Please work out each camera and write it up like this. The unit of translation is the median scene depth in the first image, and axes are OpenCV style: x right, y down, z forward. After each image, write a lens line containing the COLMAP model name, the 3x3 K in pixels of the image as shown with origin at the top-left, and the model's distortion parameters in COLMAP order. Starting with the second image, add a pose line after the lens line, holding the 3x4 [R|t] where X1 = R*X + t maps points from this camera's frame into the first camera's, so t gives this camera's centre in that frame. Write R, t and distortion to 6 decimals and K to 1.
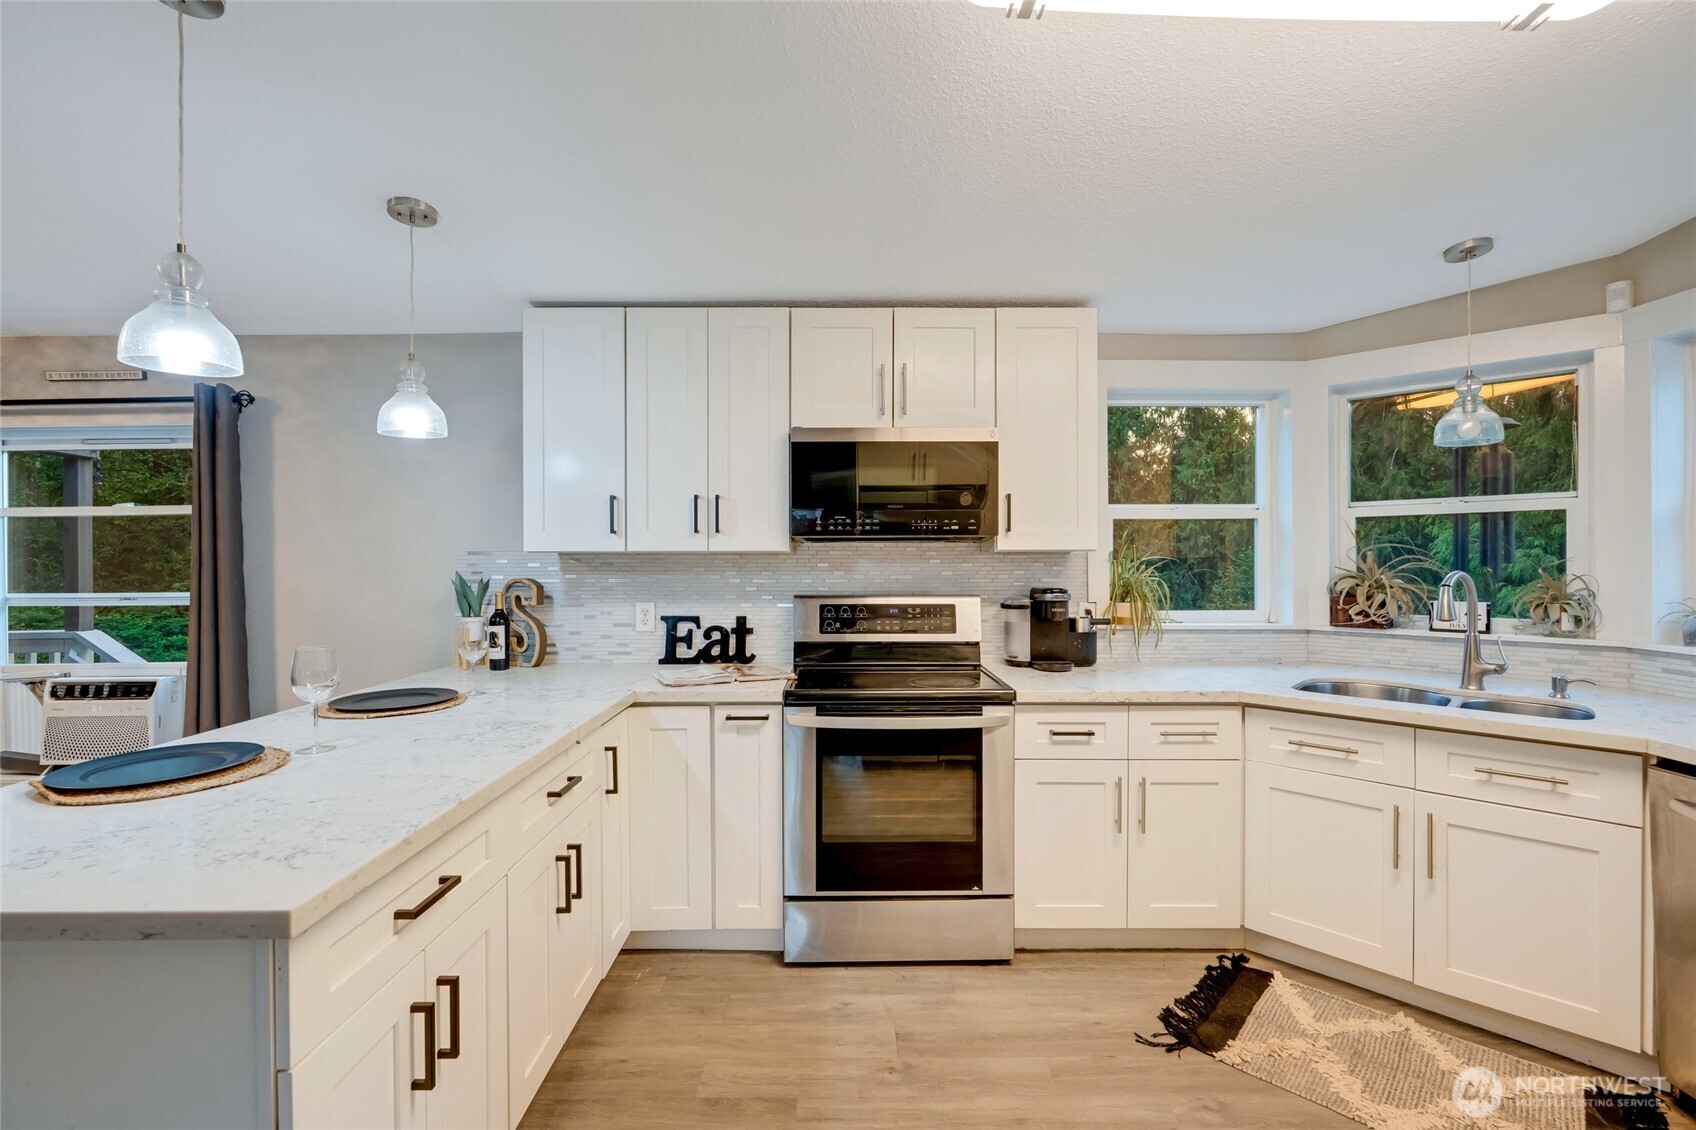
lens RADIAL K [[734.9, 0, 844.3], [0, 734.9, 562.6], [0, 0, 1]] dist [-0.008505, 0.000909]
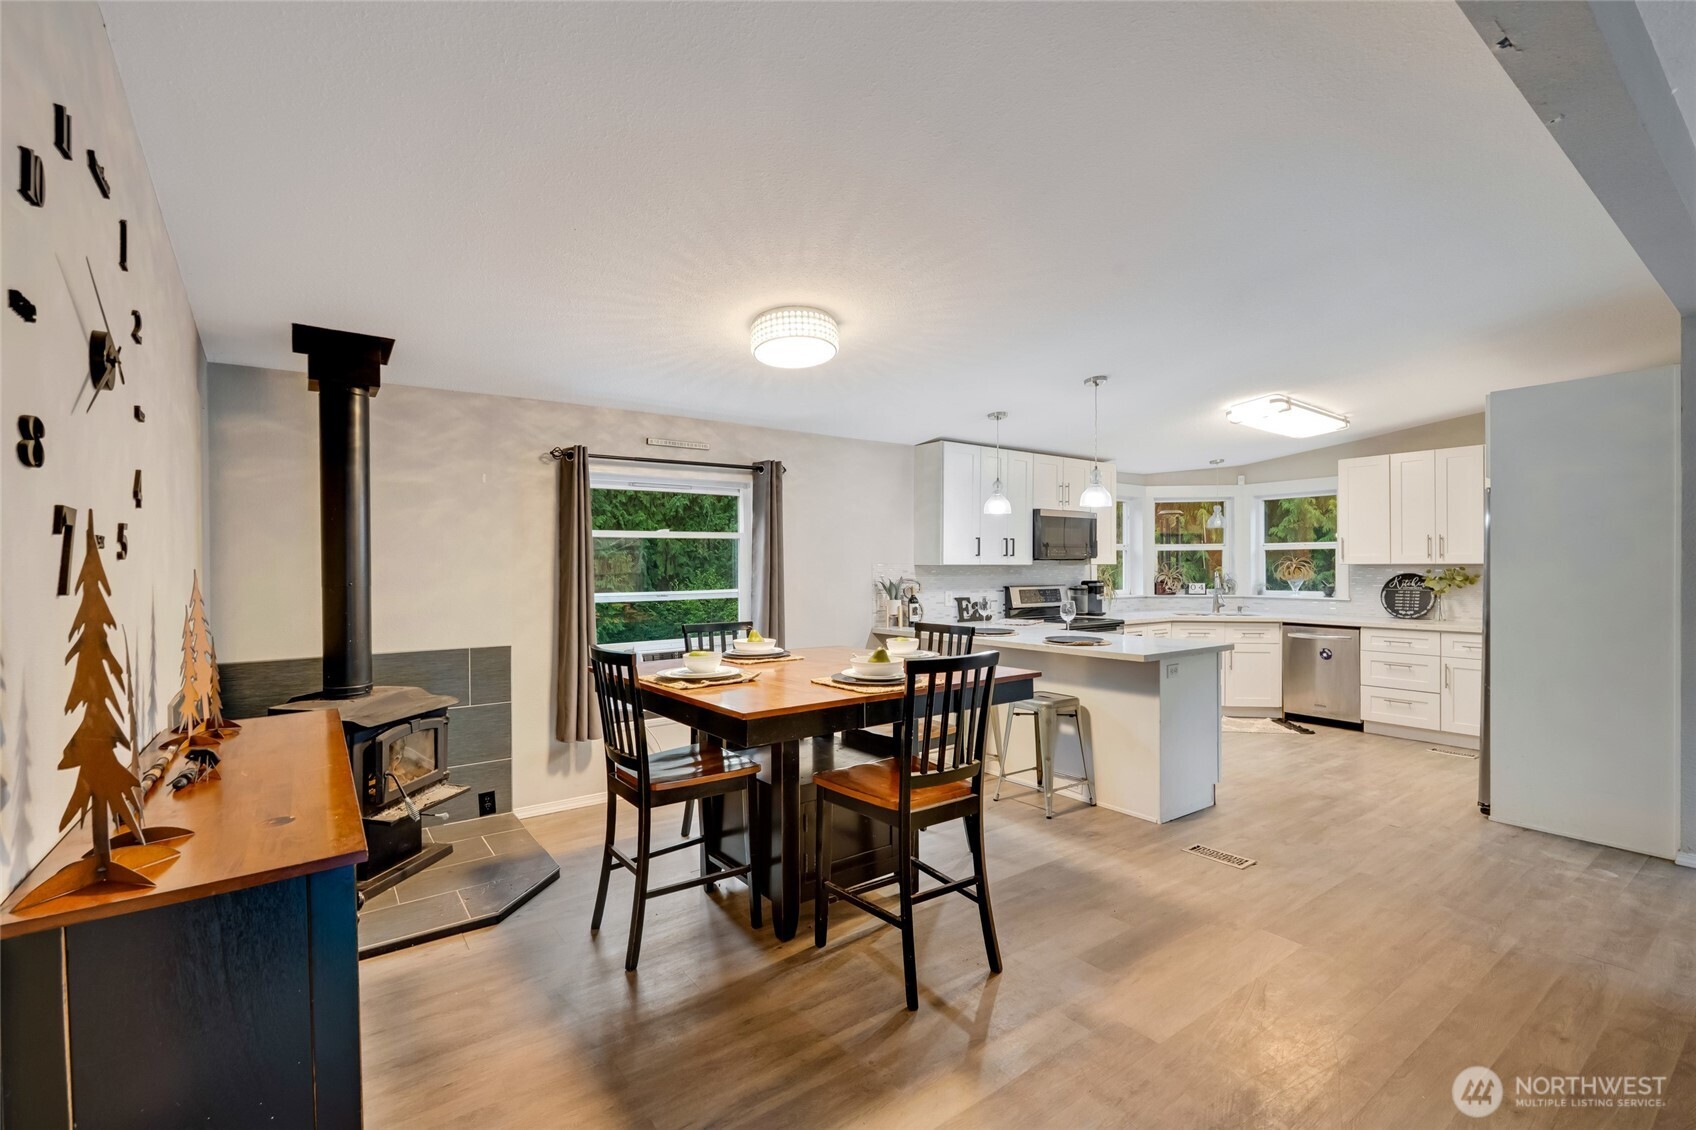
lens RADIAL K [[734.9, 0, 856.6], [0, 734.9, 565.8], [0, 0, 1]] dist [-0.008505, 0.000909]
pose [[0.807121, -0.000210, 0.590387, -1.675843], [0.003157, 0.999987, -0.003961, -0.004338], [-0.590378, 0.005061, 0.807111, -0.422343]]
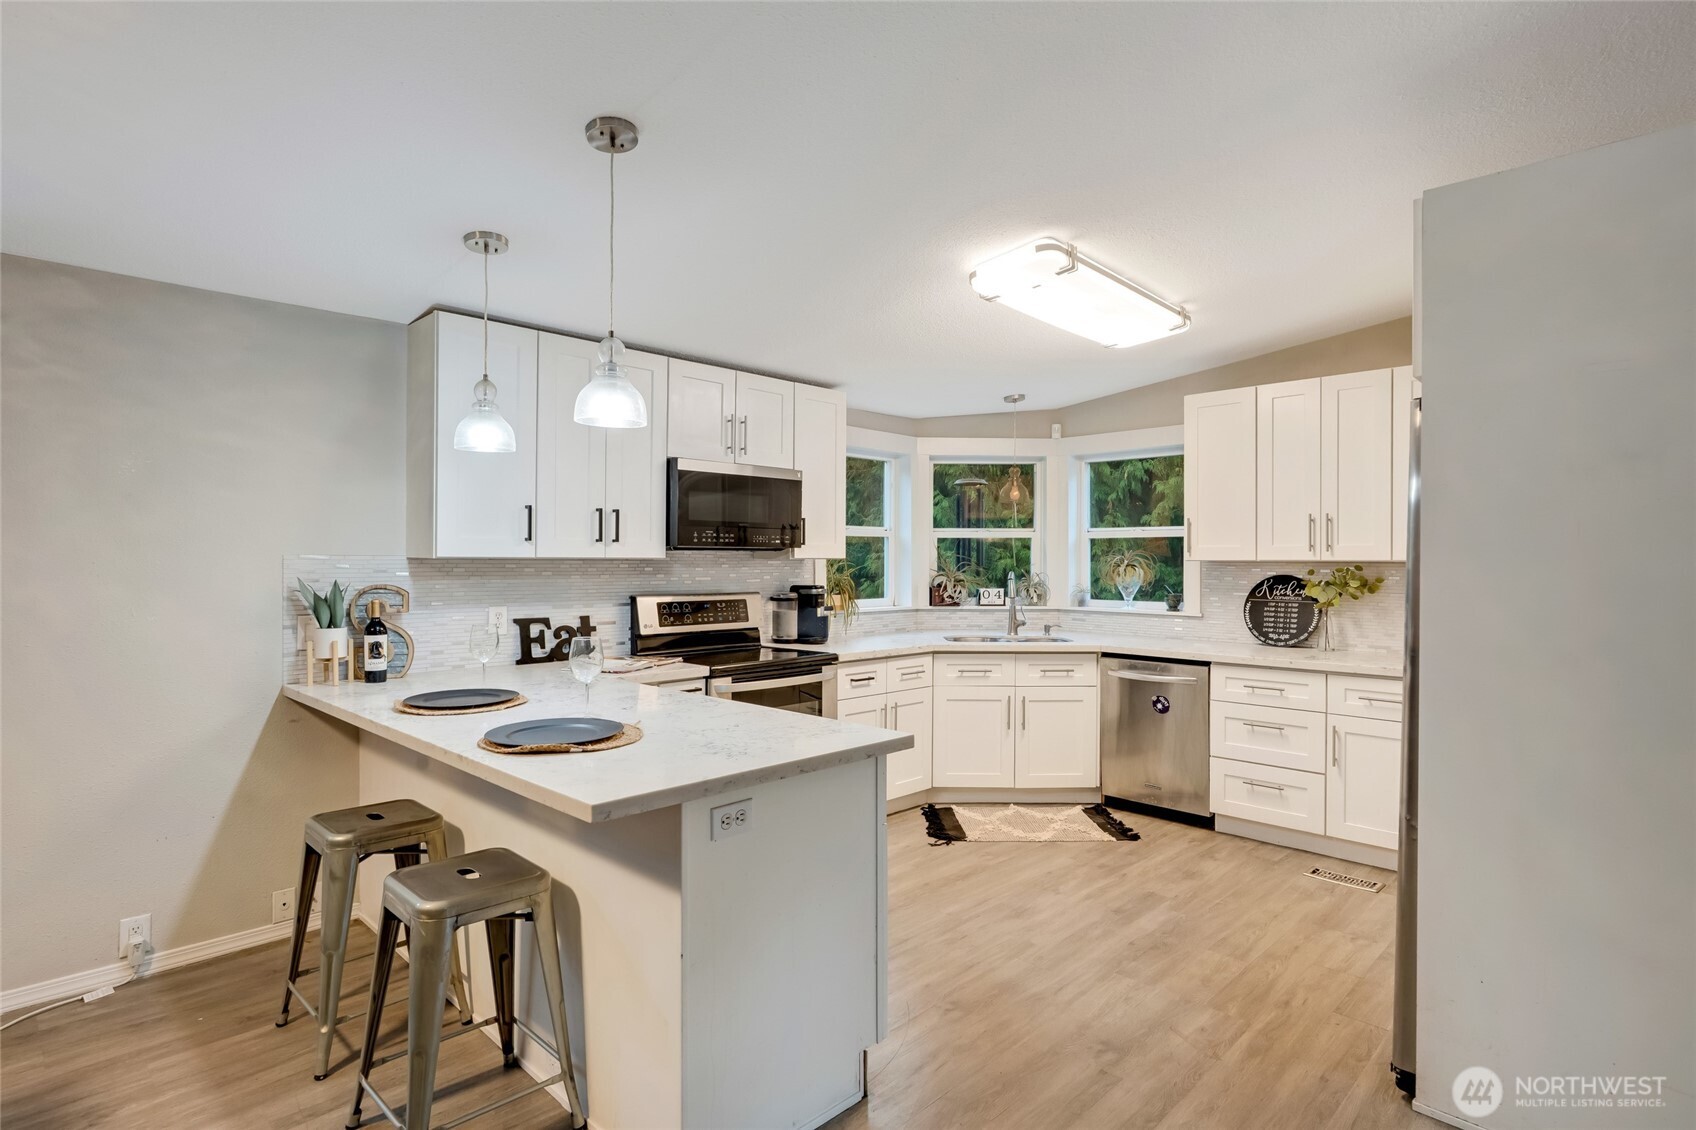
lens RADIAL K [[857.1, 0, 853.3], [0, 857.1, 562.2], [0, 0, 1]] dist [-0.013540, 0.000977]
pose [[0.699976, 0.001694, 0.714165, -0.813973], [-0.001670, 0.999998, -0.000735, -0.007447], [-0.714165, -0.000678, 0.699977, -0.192654]]
